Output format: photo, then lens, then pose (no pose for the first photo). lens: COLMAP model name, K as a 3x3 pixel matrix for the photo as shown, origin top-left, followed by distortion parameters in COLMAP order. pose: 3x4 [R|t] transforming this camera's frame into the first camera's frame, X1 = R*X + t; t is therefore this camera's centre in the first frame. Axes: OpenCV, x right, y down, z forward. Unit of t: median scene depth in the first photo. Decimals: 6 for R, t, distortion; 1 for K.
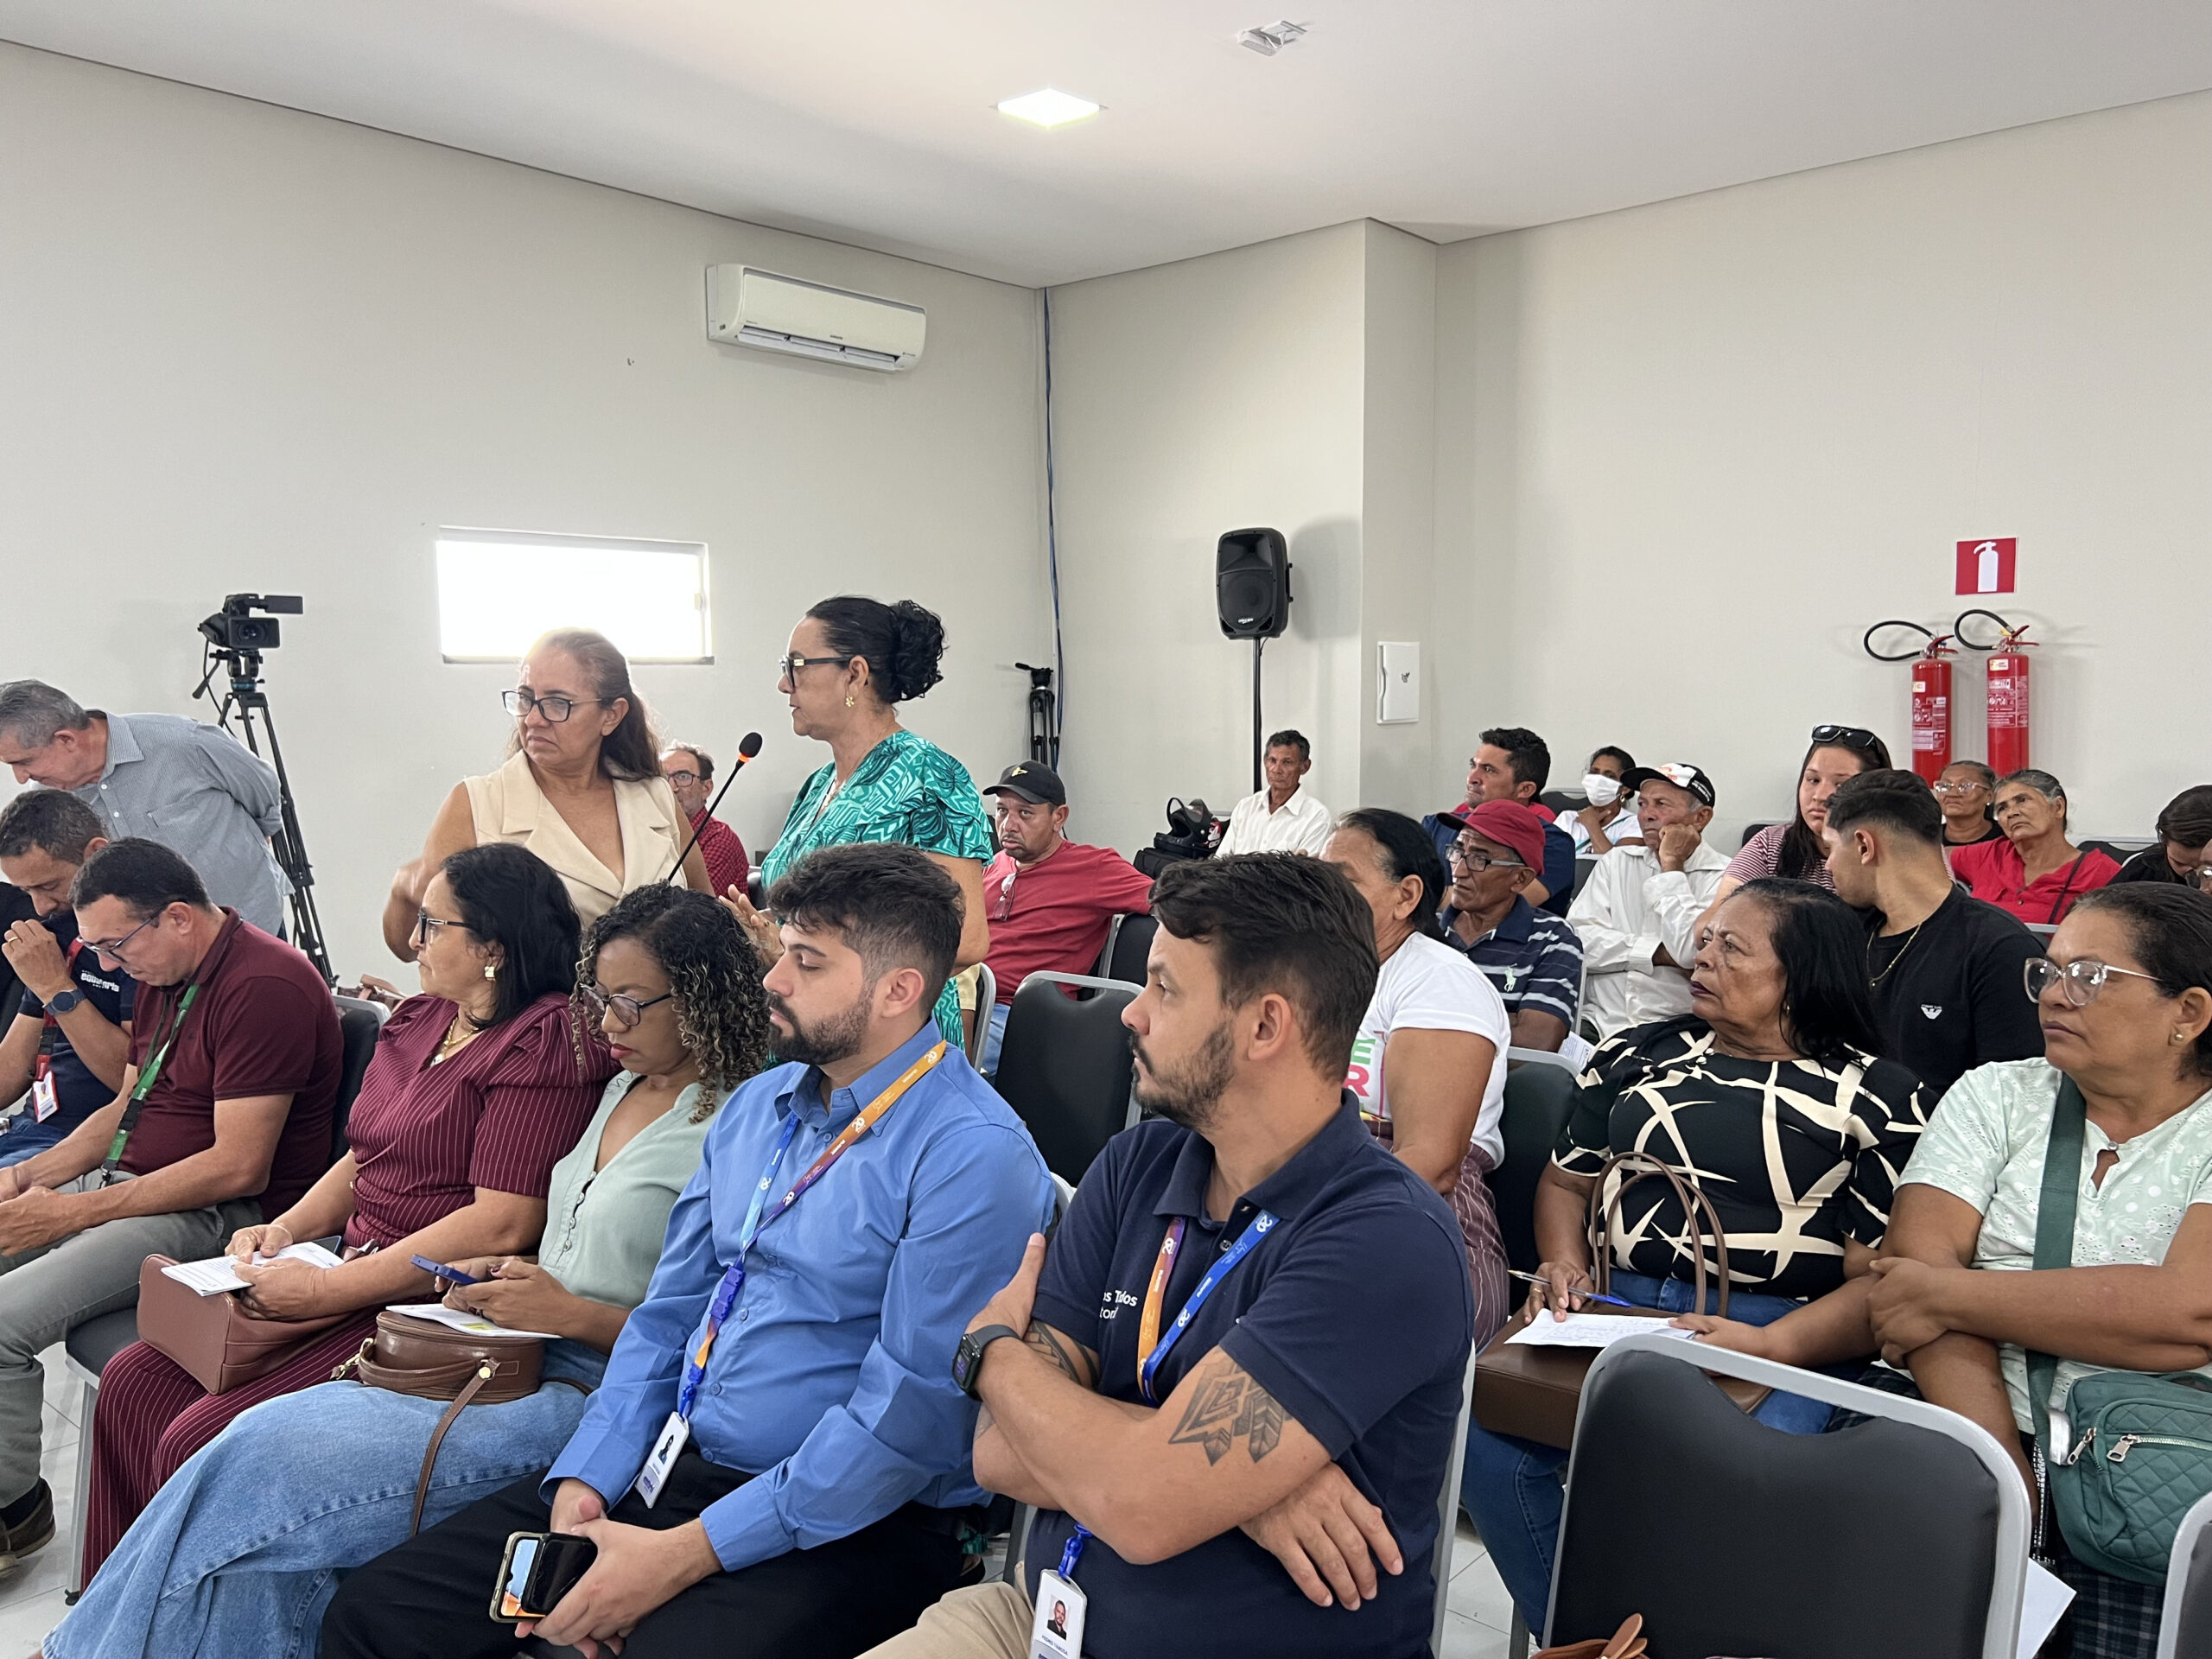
lens RADIAL K [[1675.1, 0, 1115.2], [0, 1675.1, 839.0], [0, 0, 1]] dist [0.037782, -0.048210]
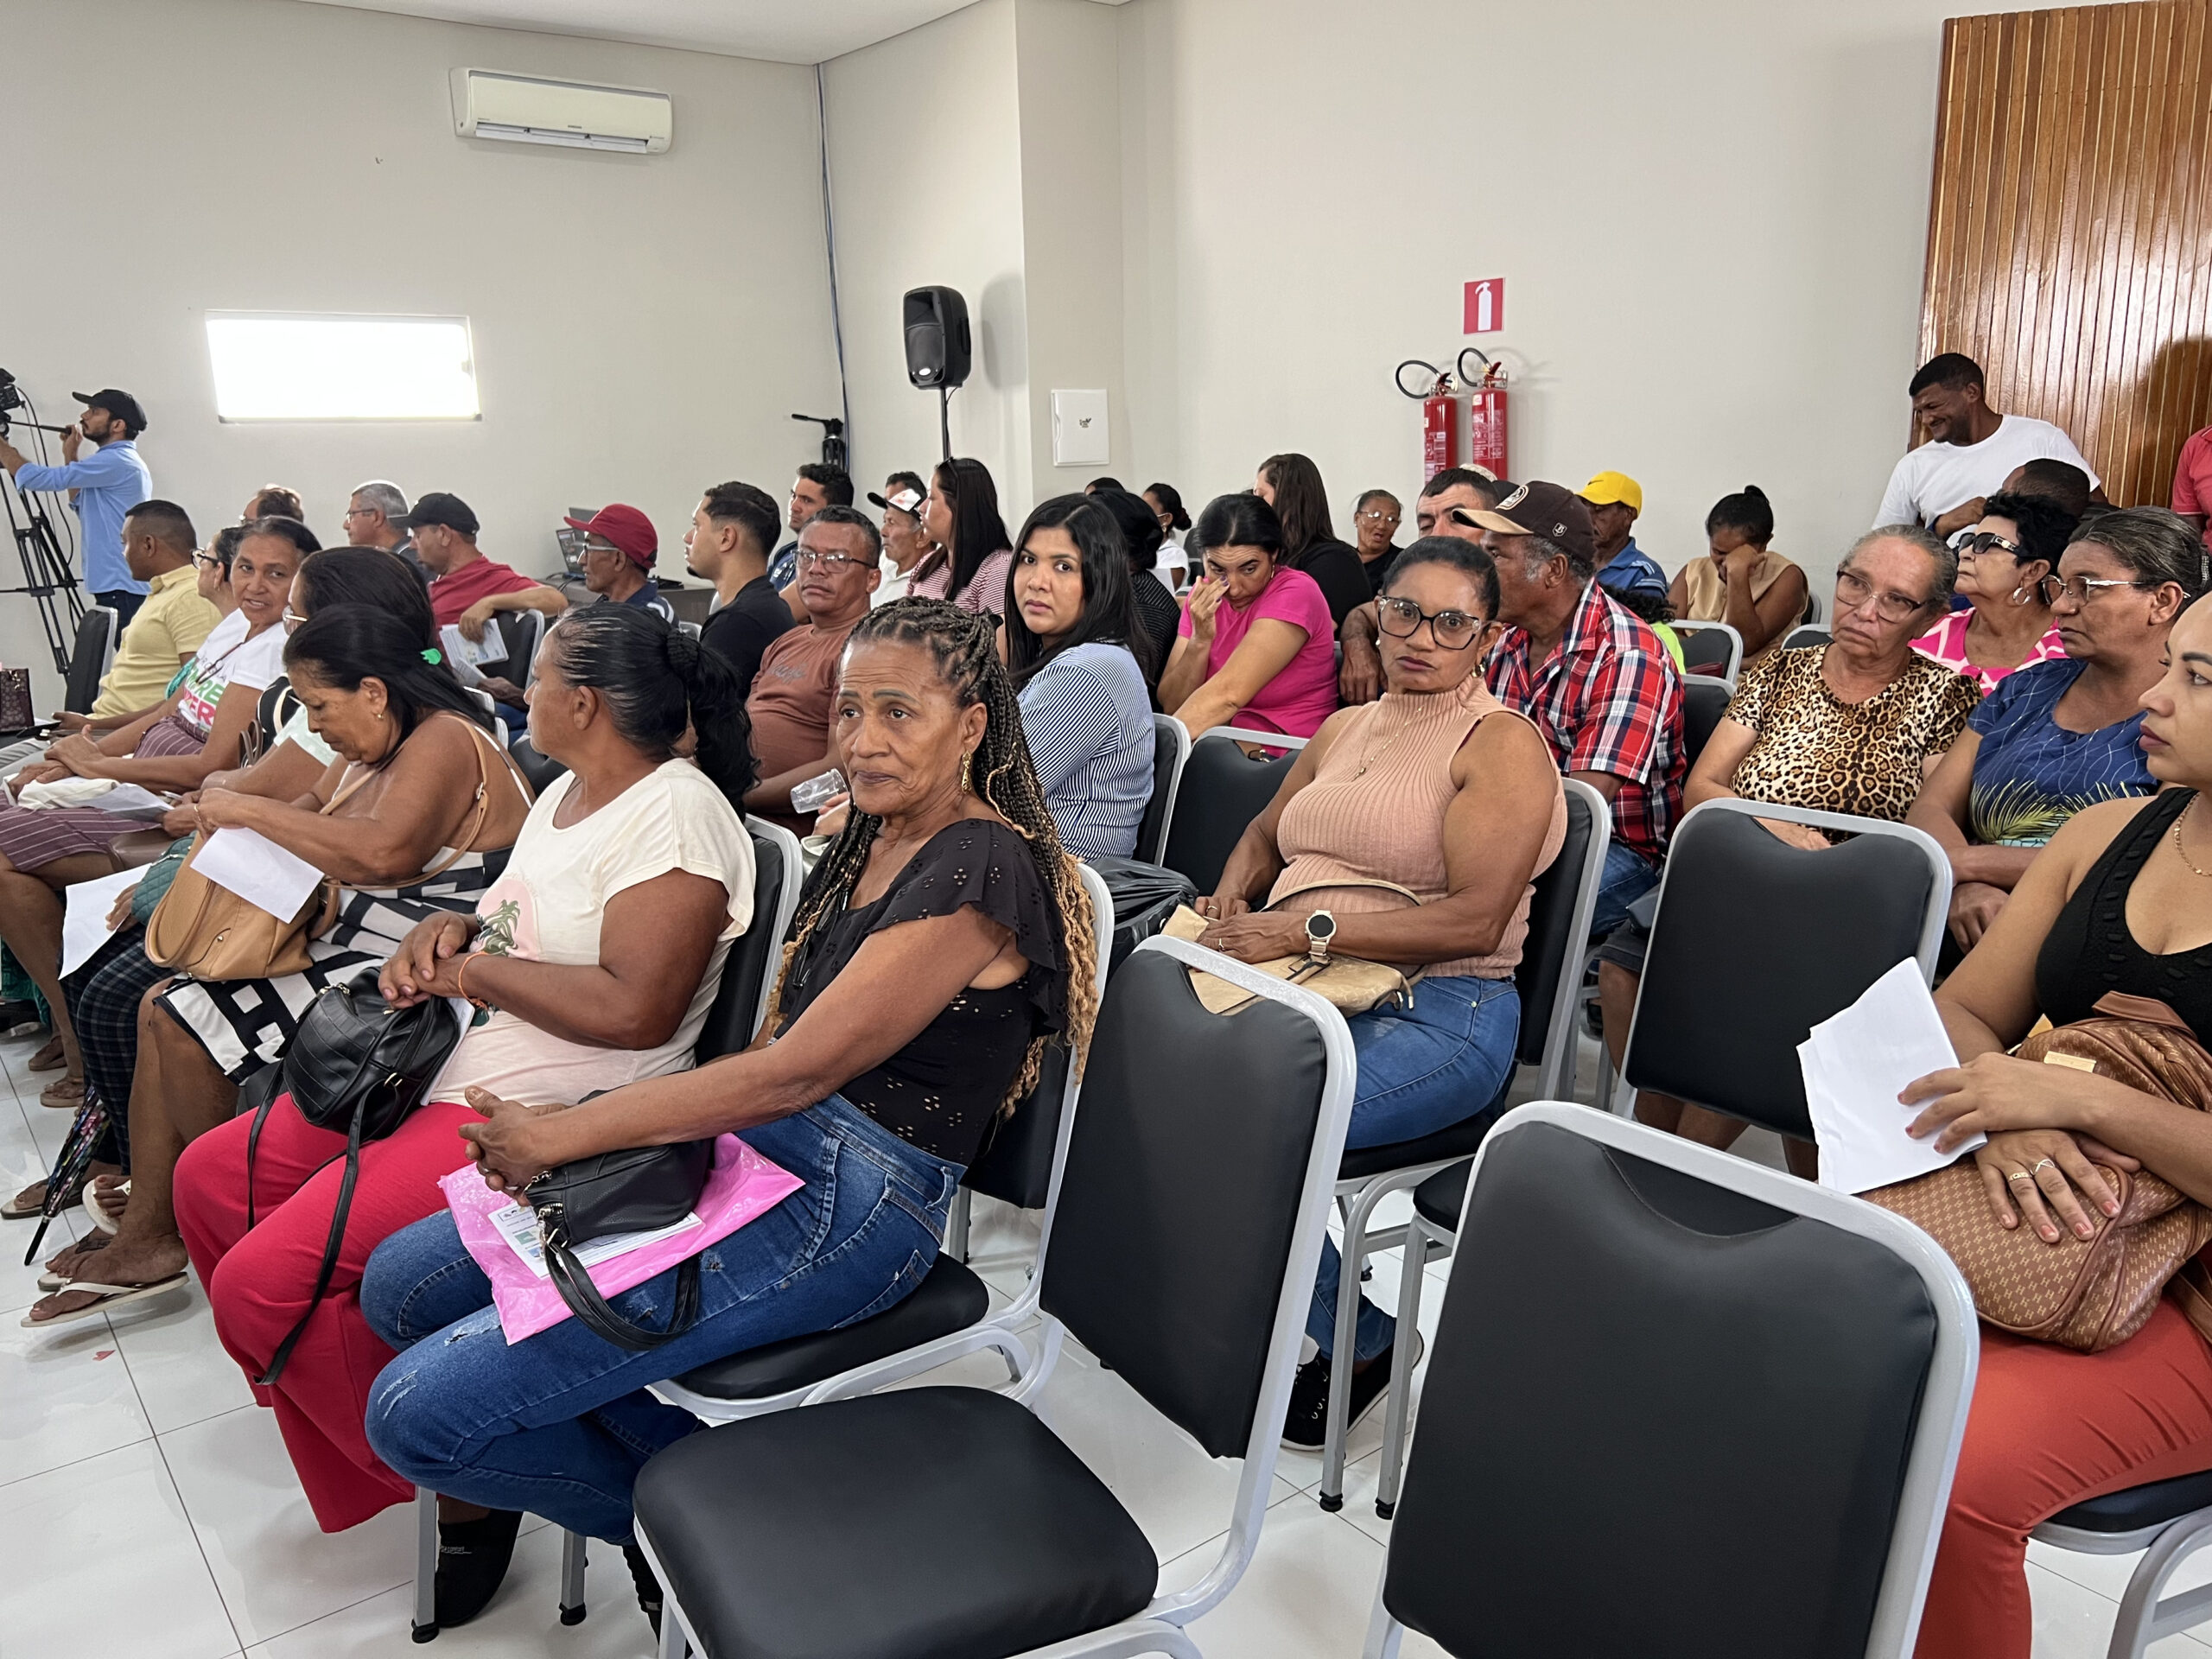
lens RADIAL K [[1675.1, 0, 1129.1], [0, 1675.1, 844.6], [0, 0, 1]] dist [0.037782, -0.048210]
pose [[0.981079, 0.030691, -0.191159, 1.001200], [-0.002966, 0.989622, 0.143664, 0.049522], [0.193584, -0.140379, 0.970989, -0.268317]]
